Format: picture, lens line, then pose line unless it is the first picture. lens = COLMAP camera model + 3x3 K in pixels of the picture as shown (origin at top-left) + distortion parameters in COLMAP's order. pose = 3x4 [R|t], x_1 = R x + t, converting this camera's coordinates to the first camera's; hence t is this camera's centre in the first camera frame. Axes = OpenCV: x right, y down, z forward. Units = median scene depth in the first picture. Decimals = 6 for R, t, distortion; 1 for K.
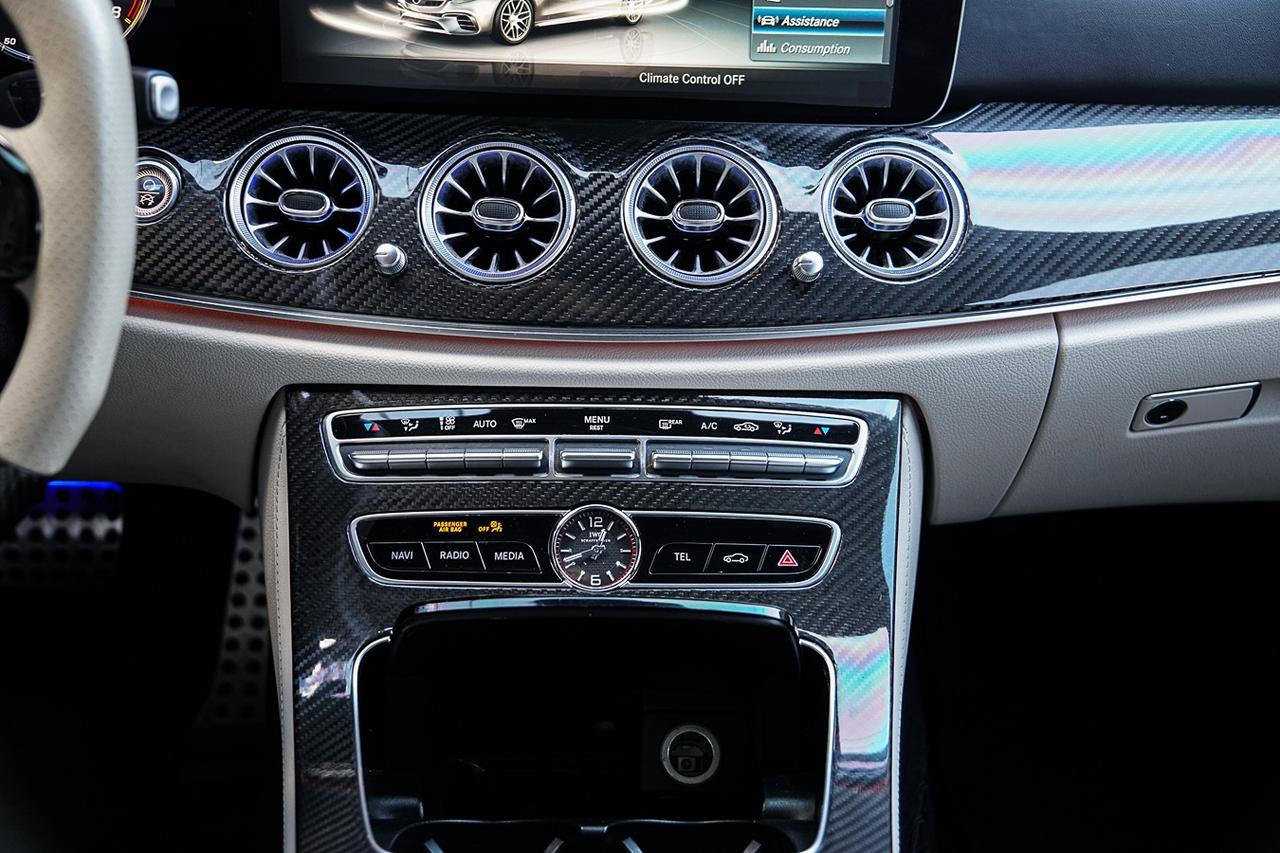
lens RADIAL K [[1846.2, 0, 638.1], [0, 1846.2, 389.3], [0, 0, 1]] dist [0.103811, 0.440660]
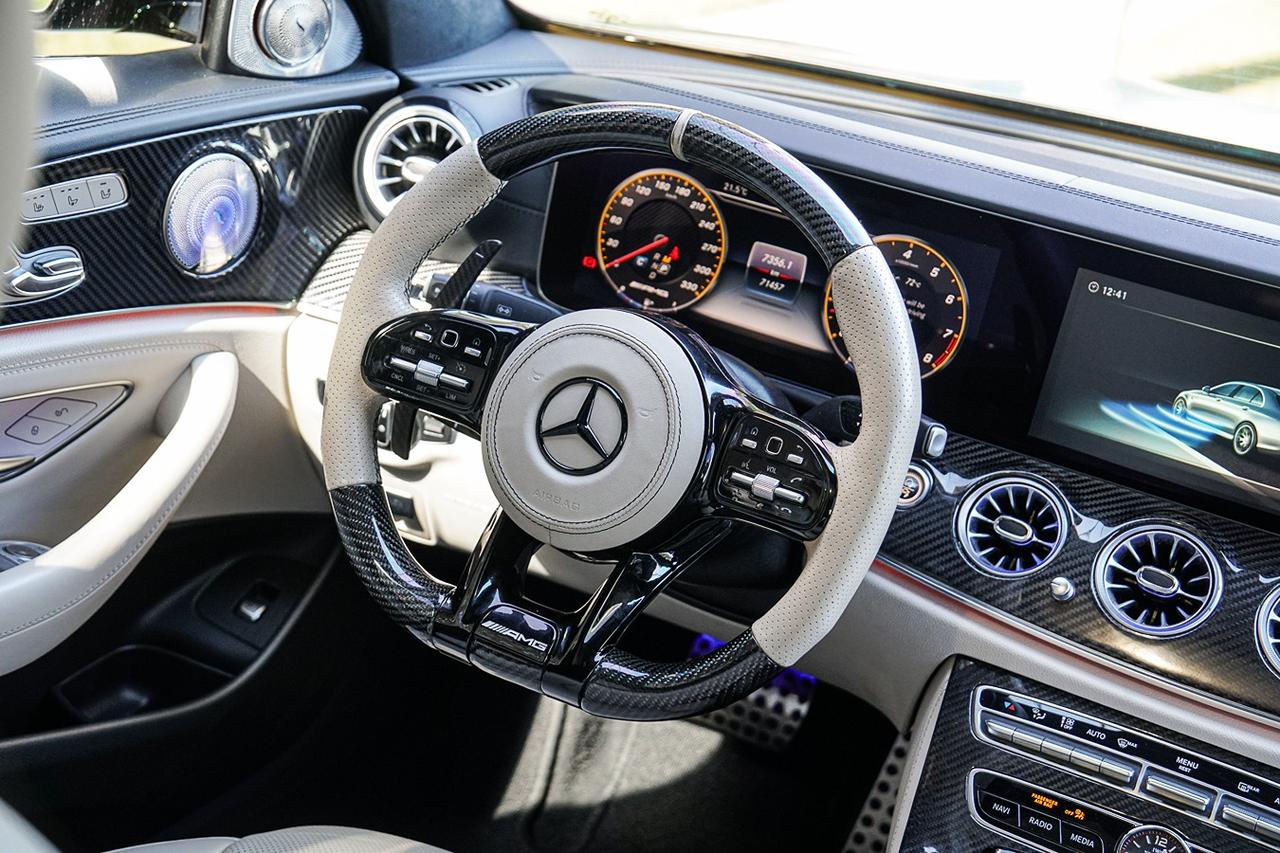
lens RADIAL K [[2004.8, 0, 638.0], [0, 2004.8, 448.2], [0, 0, 1]] dist [0.127761, 0.568574]
pose [[0.883071, 0.285860, -0.372116, 0.102623], [-0.317356, 0.947980, -0.024879, -0.033429], [0.345647, 0.140063, 0.927853, -0.436124]]
